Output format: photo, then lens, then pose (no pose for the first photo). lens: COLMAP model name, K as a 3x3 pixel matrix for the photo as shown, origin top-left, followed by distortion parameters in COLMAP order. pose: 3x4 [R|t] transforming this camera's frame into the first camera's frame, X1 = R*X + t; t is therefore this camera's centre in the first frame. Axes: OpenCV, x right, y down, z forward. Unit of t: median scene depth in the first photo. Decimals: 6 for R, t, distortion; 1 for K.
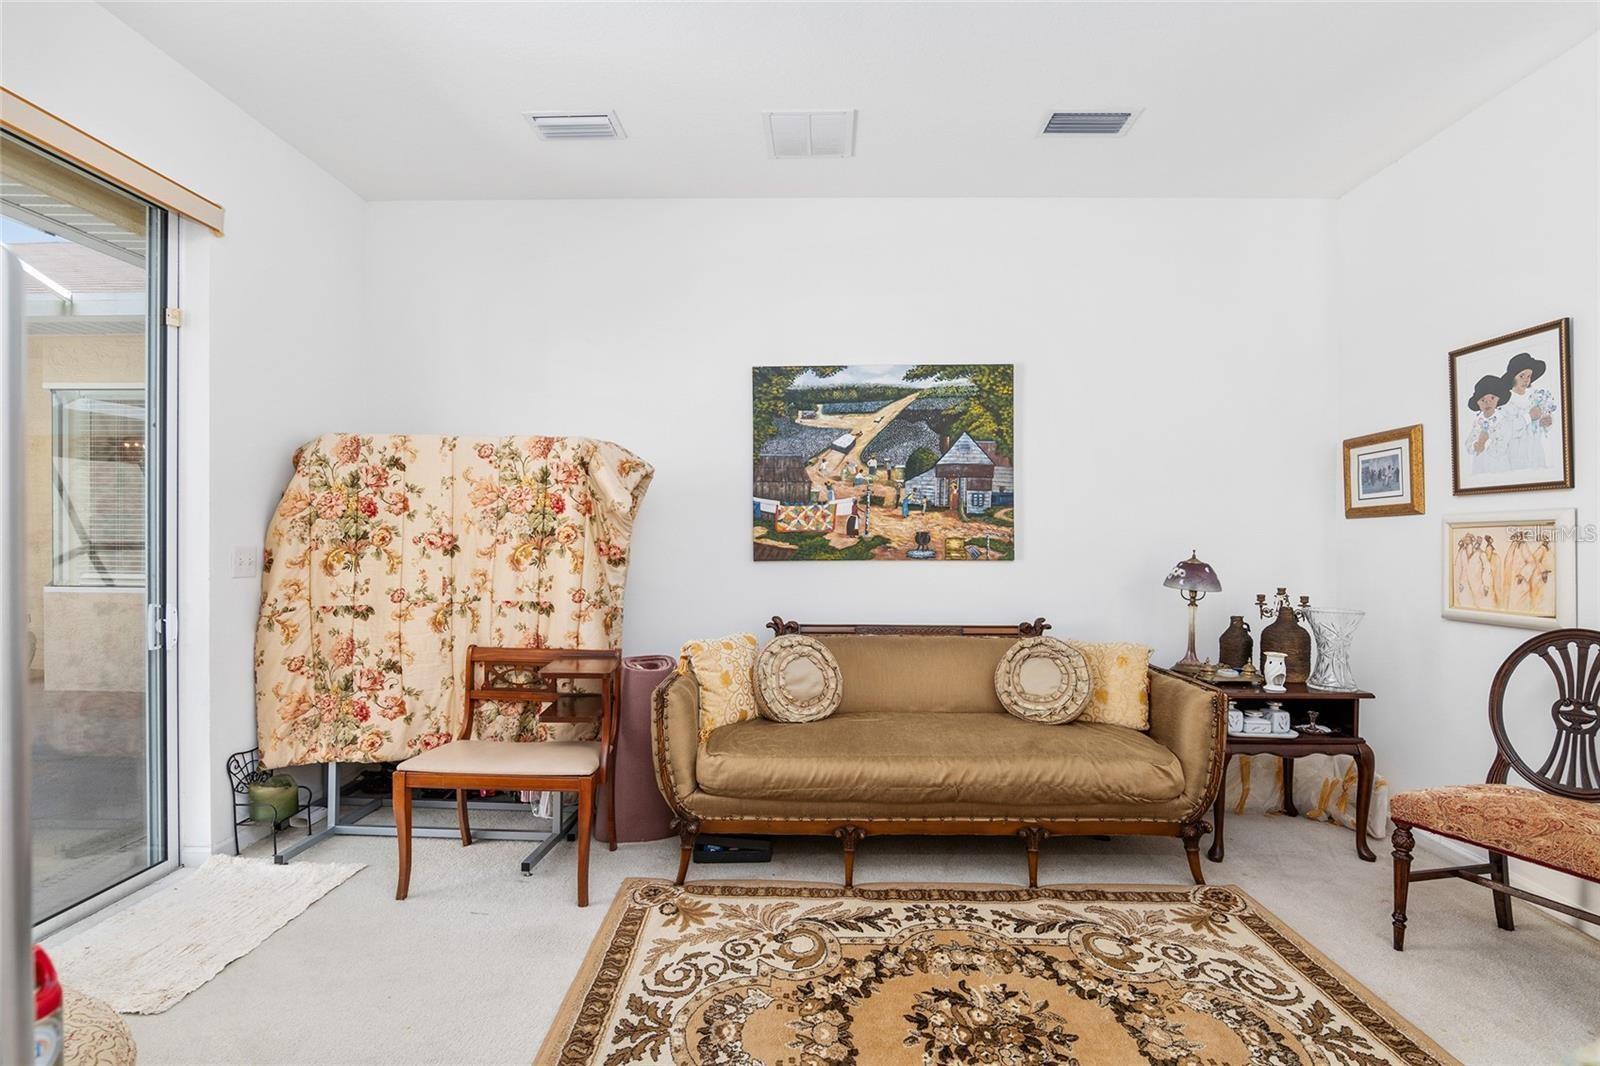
lens RADIAL K [[752.3, 0, 803.2], [0, 752.3, 537.3], [0, 0, 1]] dist [-0.022818, 0.006125]
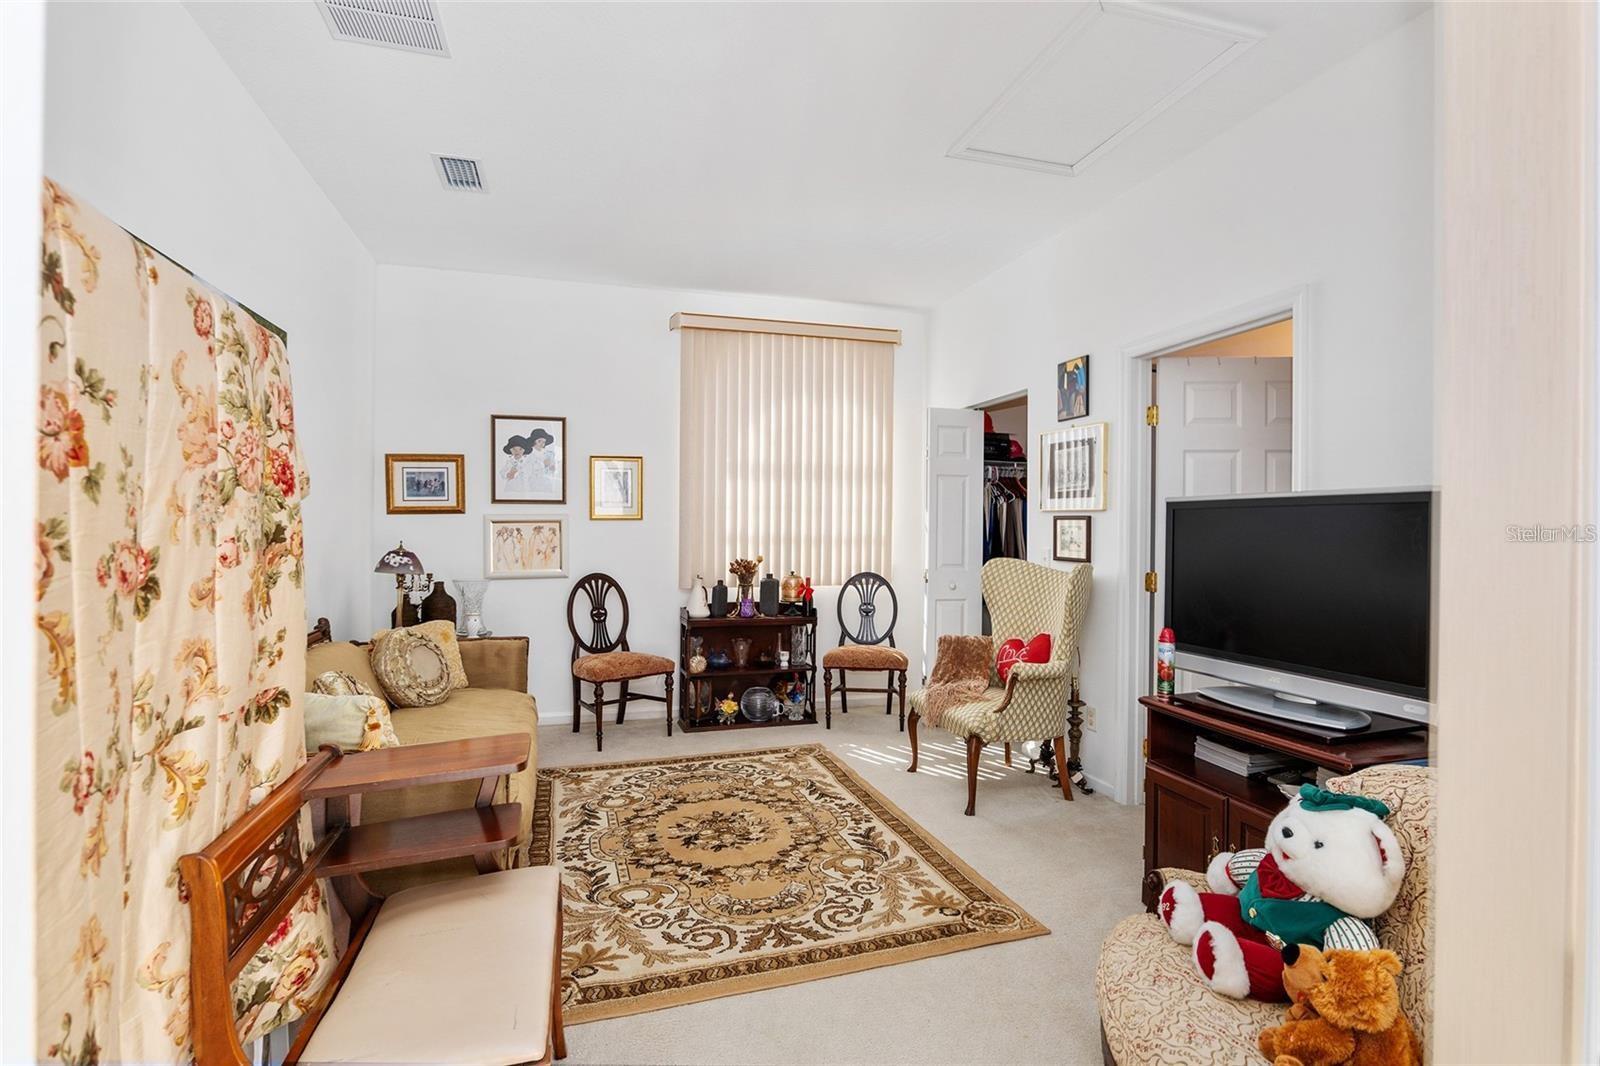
lens RADIAL K [[752.3, 0, 805.4], [0, 752.3, 526.3], [0, 0, 1]] dist [-0.022818, 0.006125]
pose [[-0.315986, -0.005307, 0.948749, -1.140734], [-0.004490, 0.999982, 0.004099, -0.019993], [-0.948753, -0.002965, -0.316004, 1.100680]]
